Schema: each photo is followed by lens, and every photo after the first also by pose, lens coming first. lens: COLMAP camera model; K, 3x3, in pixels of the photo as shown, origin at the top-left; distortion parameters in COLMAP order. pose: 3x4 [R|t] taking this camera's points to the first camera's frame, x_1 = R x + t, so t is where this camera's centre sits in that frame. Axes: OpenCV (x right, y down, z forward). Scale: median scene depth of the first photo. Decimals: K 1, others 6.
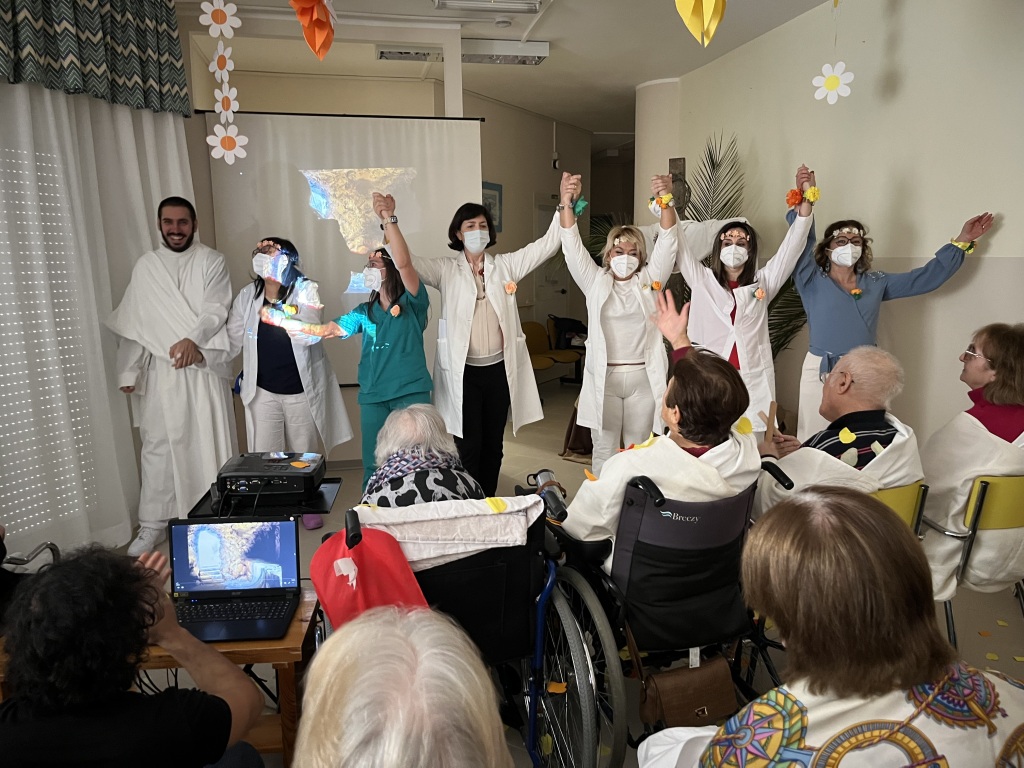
lens RADIAL K [[785.3, 0, 557.7], [0, 785.3, 398.6], [0, 0, 1]] dist [0.077540, -0.092862]
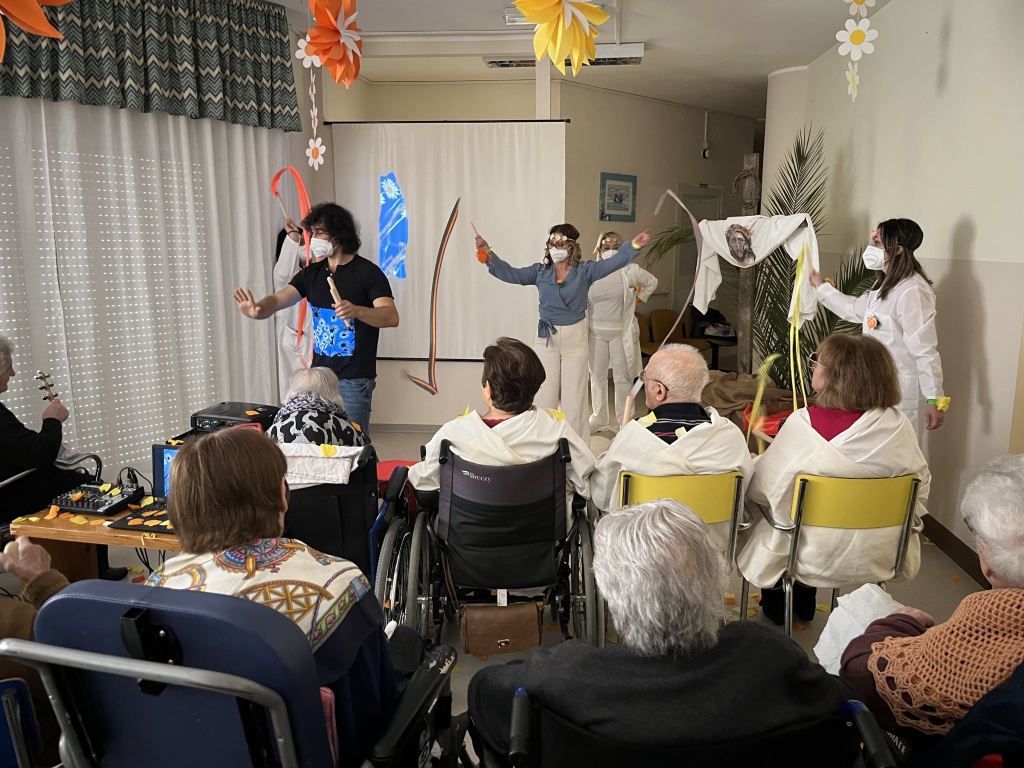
lens RADIAL K [[785.3, 0, 521.3], [0, 785.3, 389.6], [0, 0, 1]] dist [0.077540, -0.092862]
pose [[0.953688, 0.070184, -0.292495, 0.461325], [-0.068211, 0.997527, 0.016951, -0.005987], [0.292962, 0.003786, 0.956117, -0.110159]]
